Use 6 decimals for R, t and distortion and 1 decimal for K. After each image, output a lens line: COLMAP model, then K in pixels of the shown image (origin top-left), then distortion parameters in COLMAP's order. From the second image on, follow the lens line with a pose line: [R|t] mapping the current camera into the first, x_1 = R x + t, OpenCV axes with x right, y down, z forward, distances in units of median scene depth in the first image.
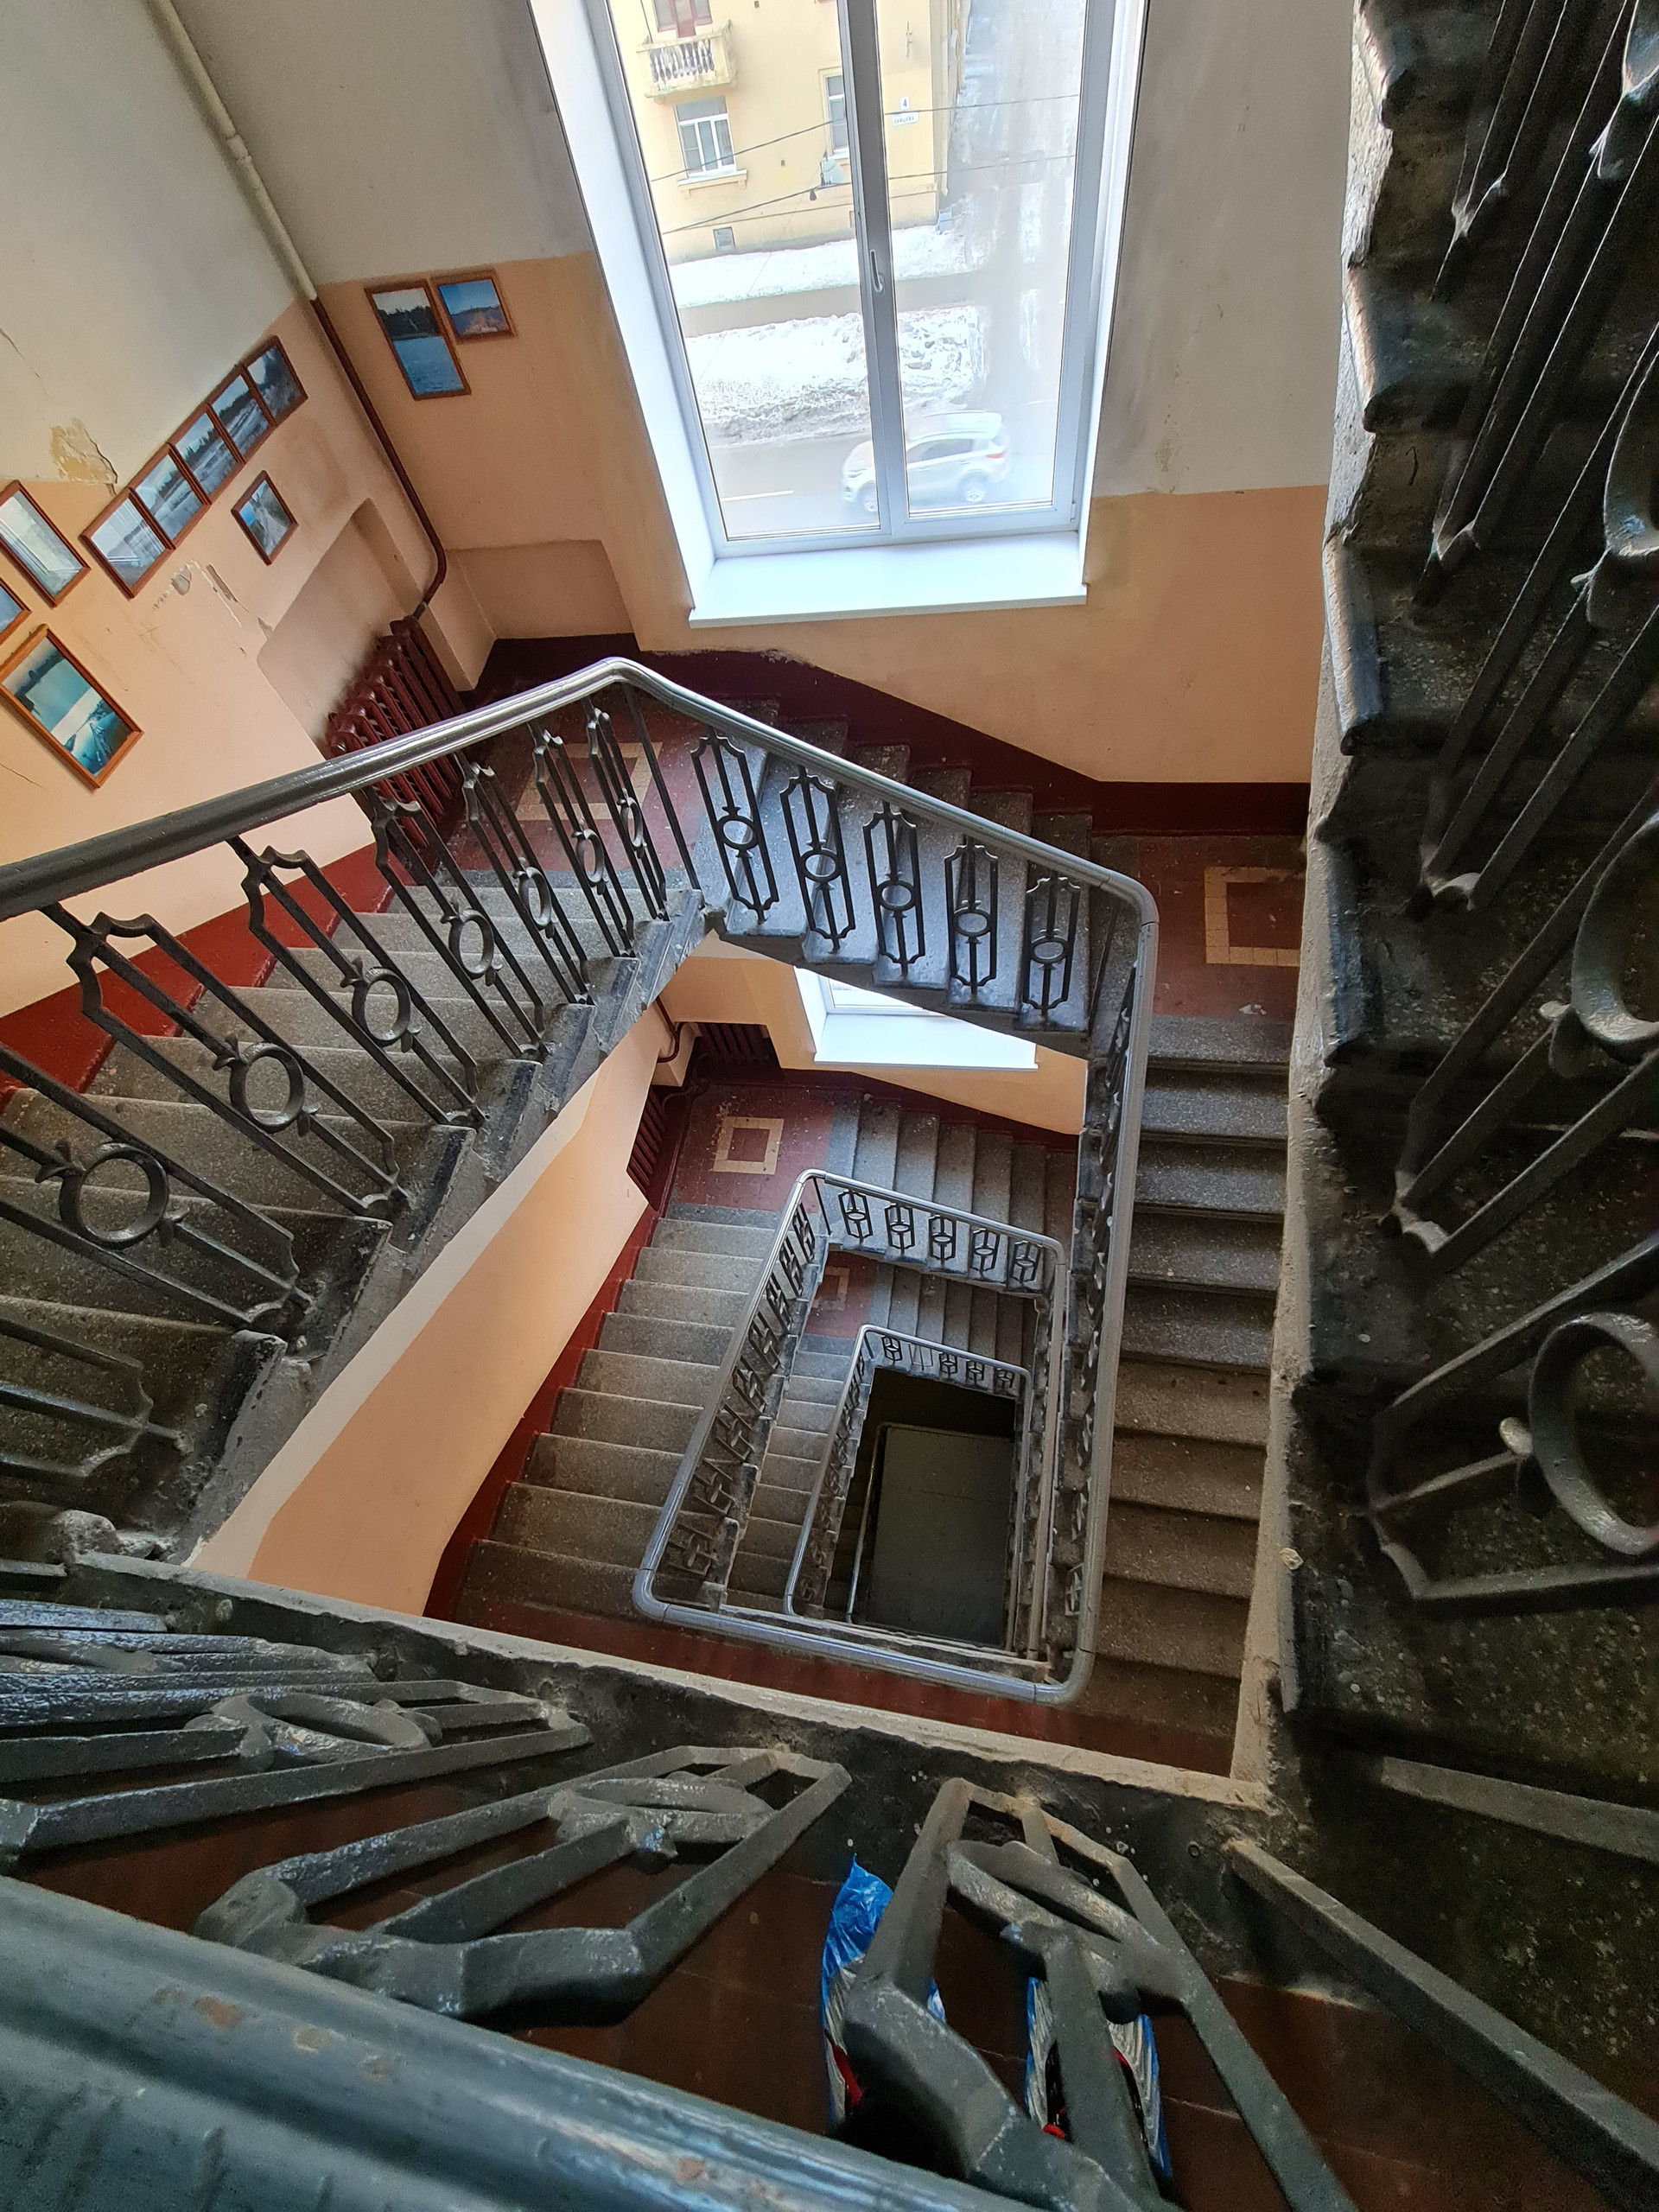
lens RADIAL K [[898.2, 0, 817.2], [0, 898.2, 1115.5], [0, 0, 1]] dist [-0.001047, 0.000028]
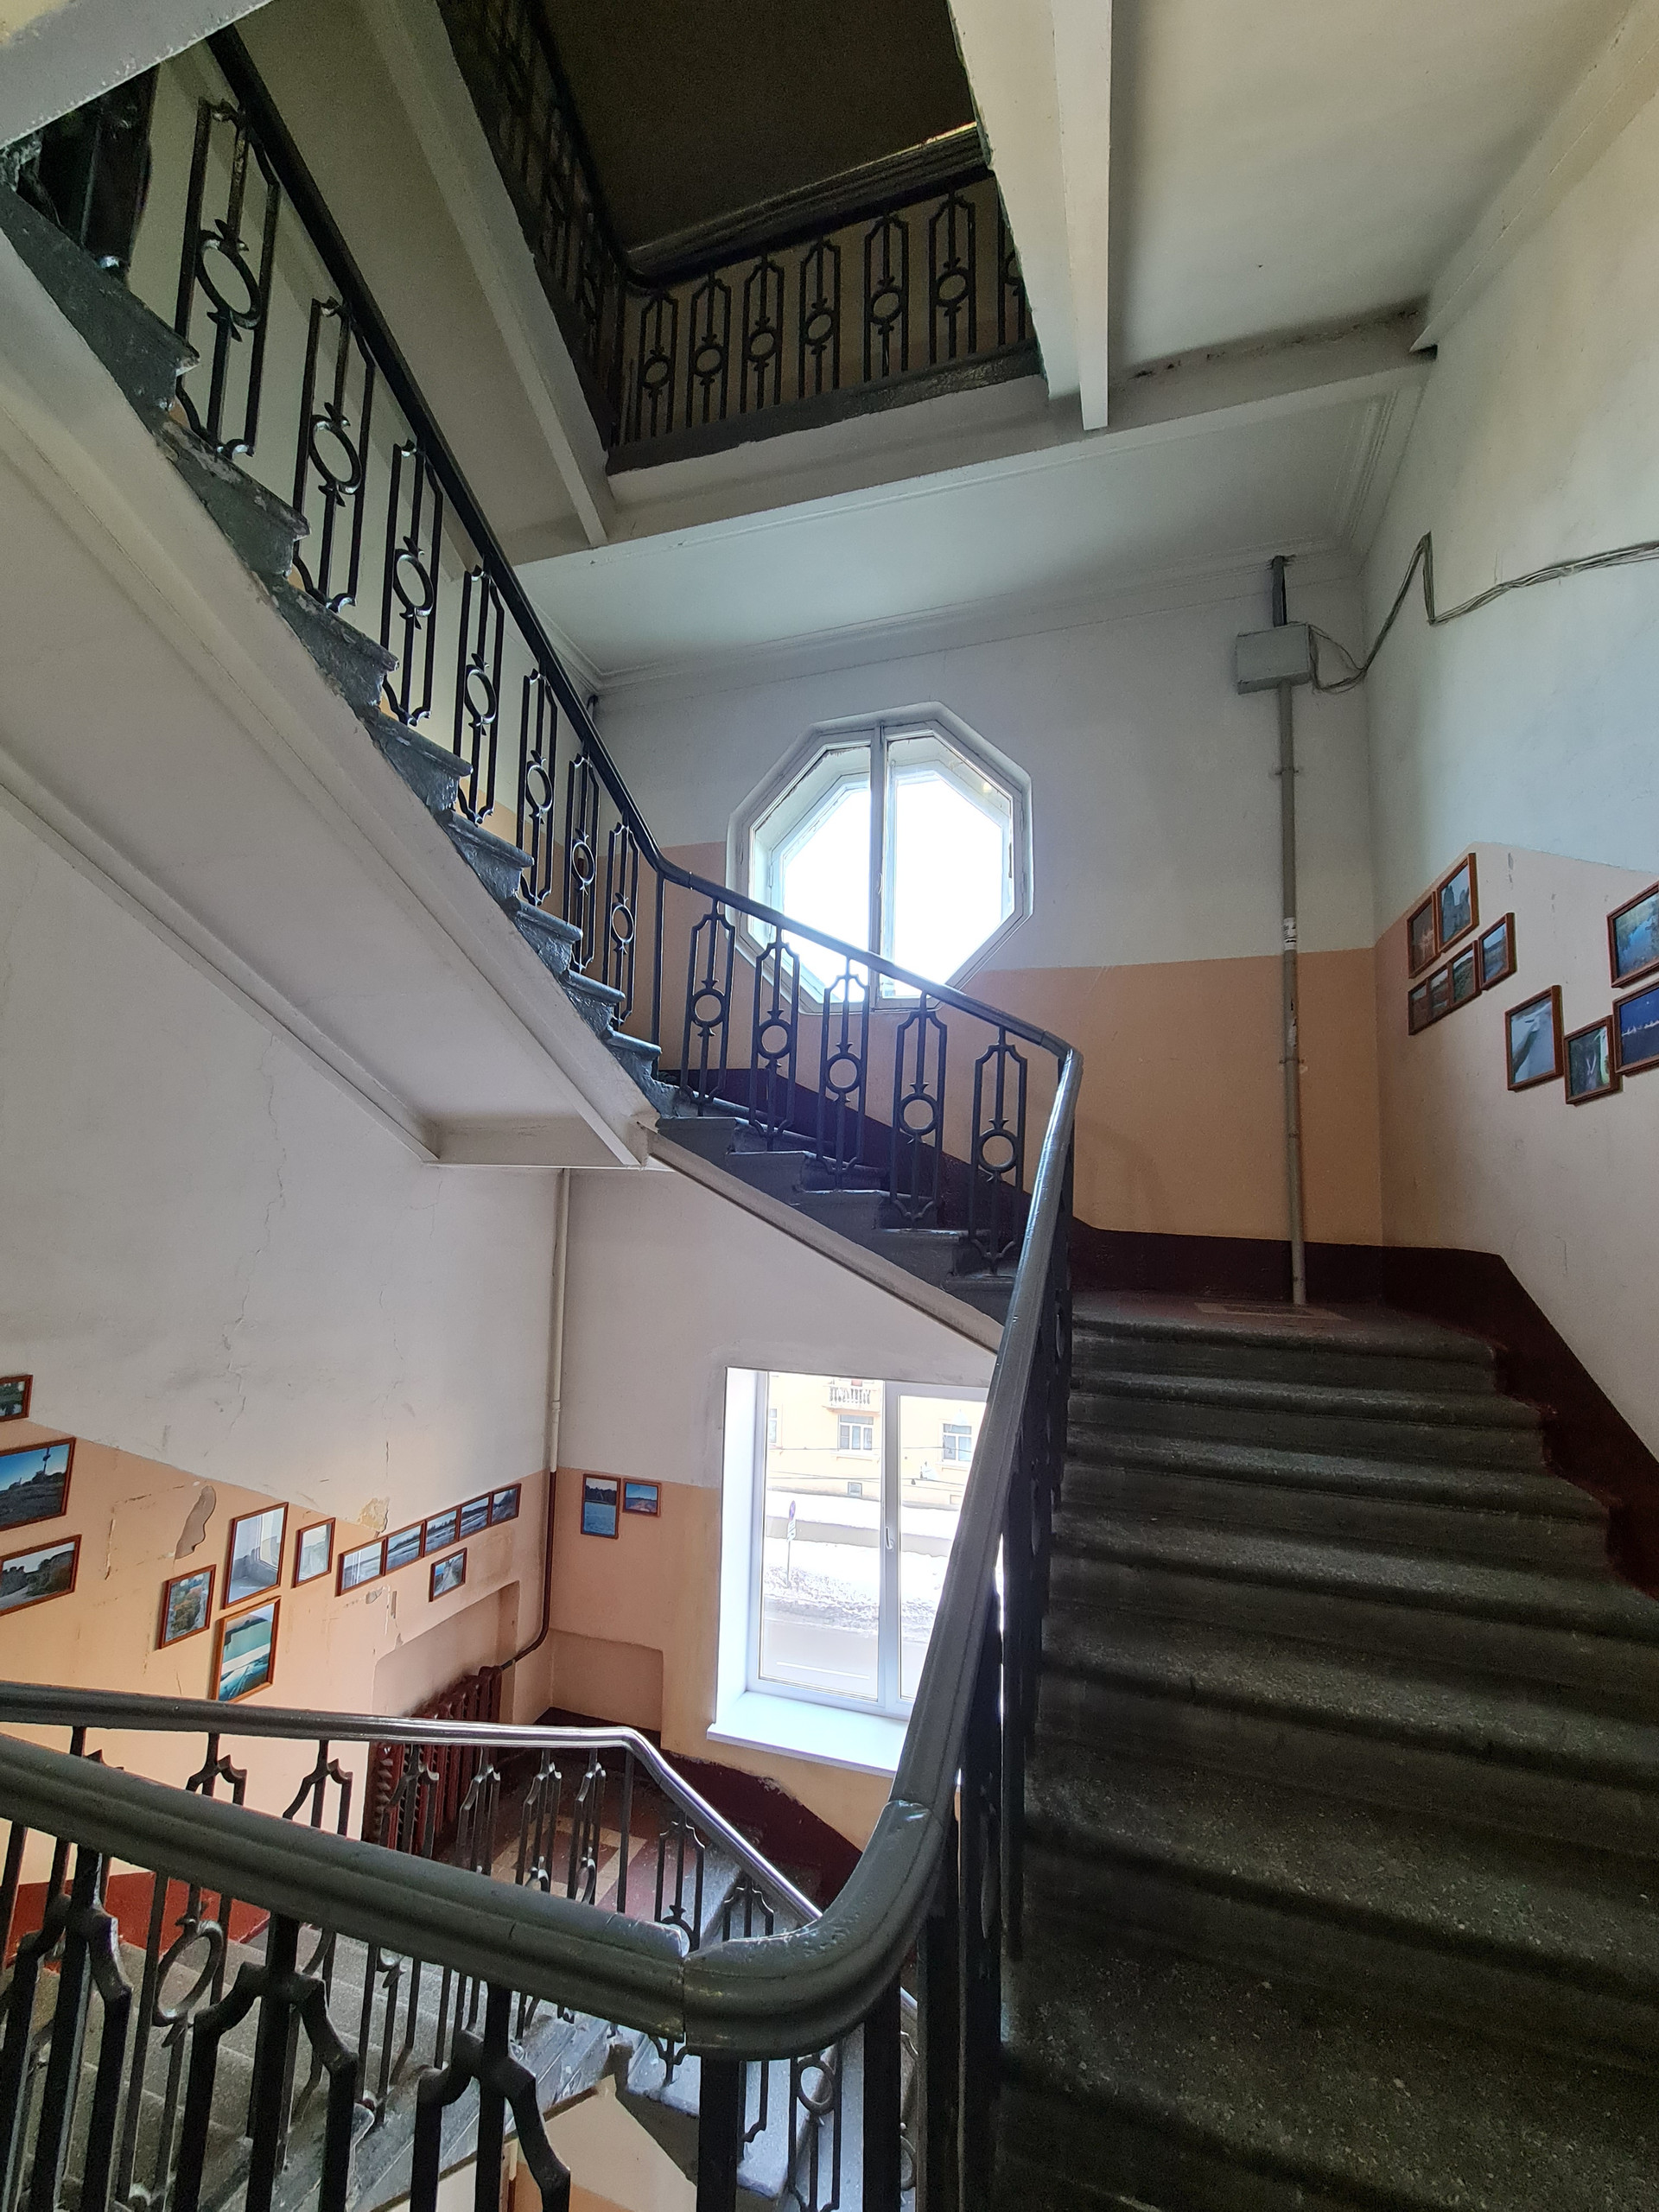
lens RADIAL K [[898.2, 0, 826.2], [0, 898.2, 1135.7], [0, 0, 1]] dist [-0.001047, 0.000028]
pose [[0.972182, 0.152307, -0.177944, 0.139156], [-0.224608, 0.390744, -0.892676, 0.229469], [-0.066430, 0.907812, 0.414084, -0.303712]]
